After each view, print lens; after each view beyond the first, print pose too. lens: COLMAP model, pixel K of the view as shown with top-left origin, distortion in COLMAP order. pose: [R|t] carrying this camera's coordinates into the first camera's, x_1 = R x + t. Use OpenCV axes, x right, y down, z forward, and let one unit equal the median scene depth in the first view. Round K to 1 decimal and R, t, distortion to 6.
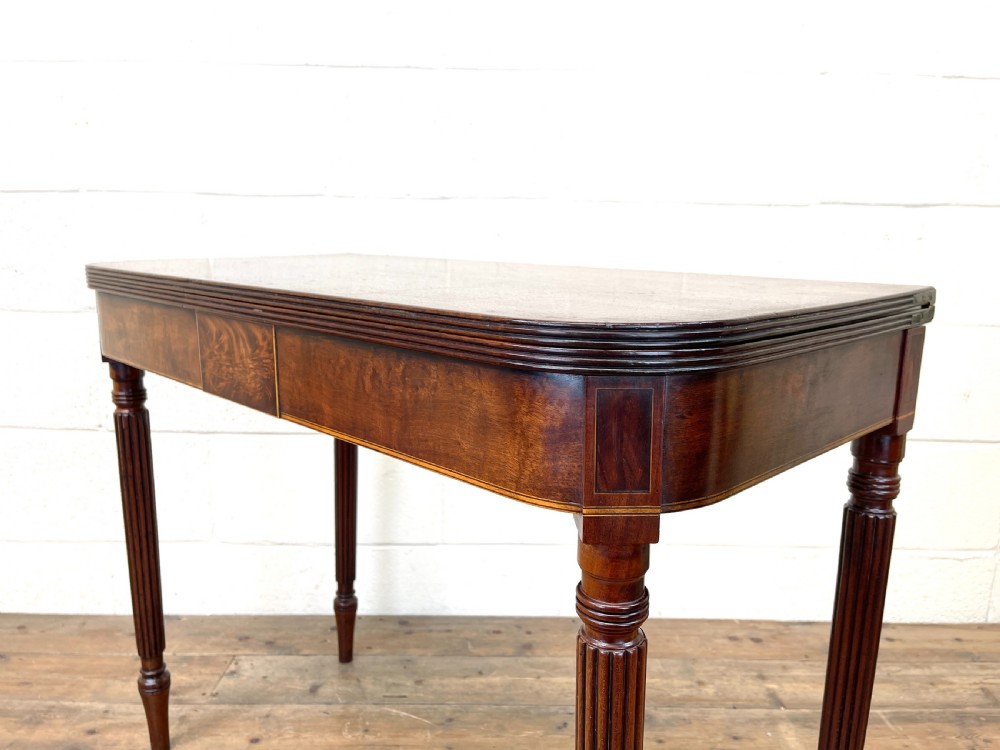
lens RADIAL K [[765.6, 0, 500.5], [0, 765.6, 376.5], [0, 0, 1]] dist [0.094000, -0.134882]
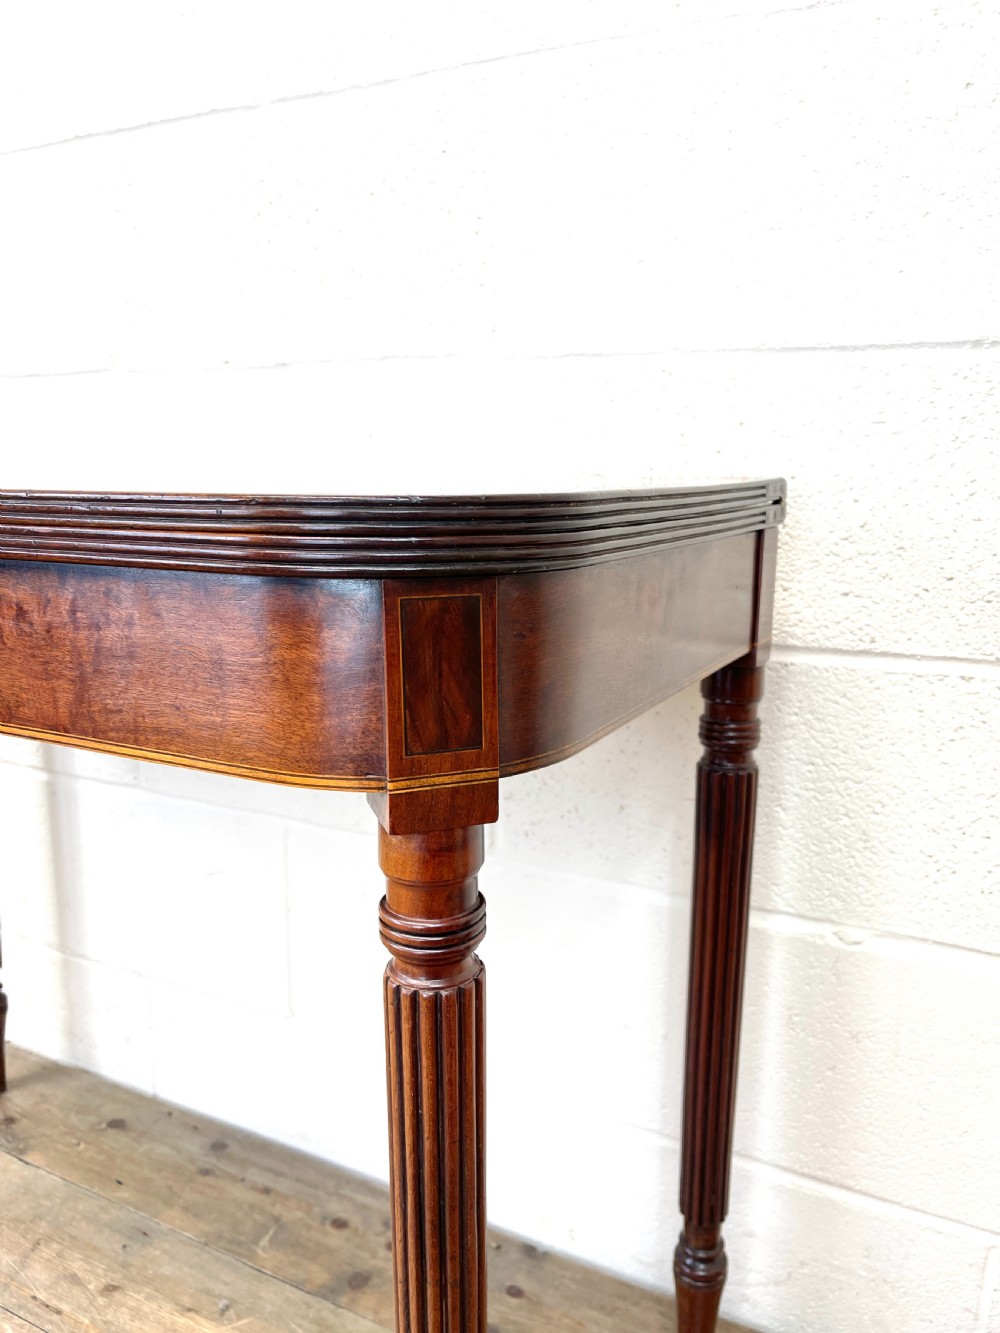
lens RADIAL K [[1020.5, 0, 497.6], [0, 1020.5, 669.4], [0, 0, 1]] dist [0.094000, -0.134882]
pose [[0.885517, 0.085751, -0.456626, 0.412589], [-0.085769, 0.996099, 0.020732, -0.060829], [0.456622, 0.020806, 0.889417, 0.491003]]
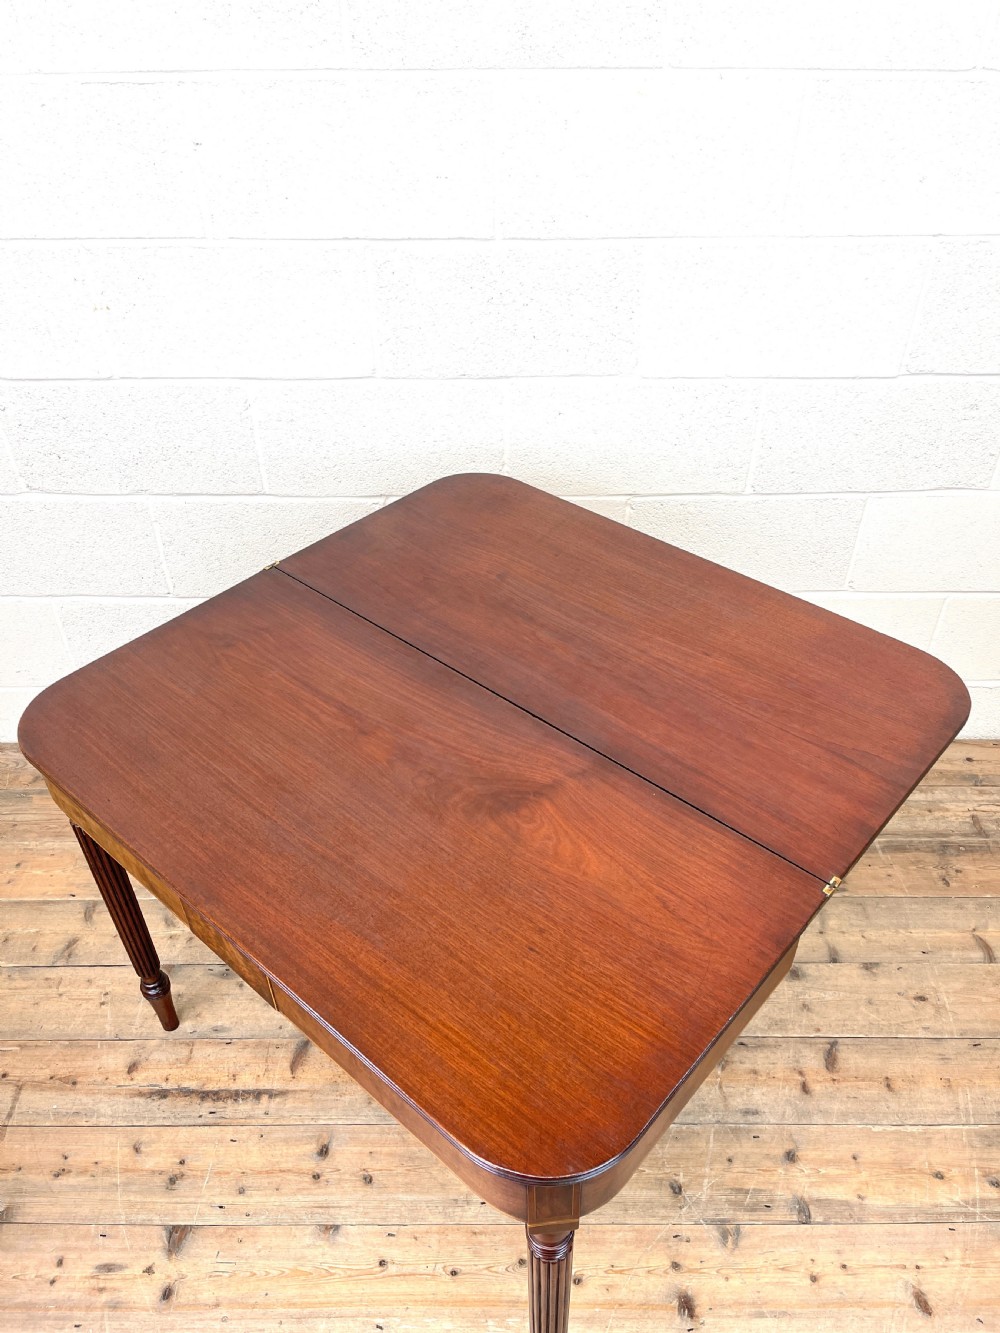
lens RADIAL K [[1012.8, 0, 504.0], [0, 1012.8, 680.0], [0, 0, 1]] dist [0.098928, -0.135818]
pose [[0.999862, -0.012321, -0.011153, -0.066731], [0.016151, 0.878496, 0.477477, -0.534481], [0.003915, -0.477591, 0.878574, -0.271576]]
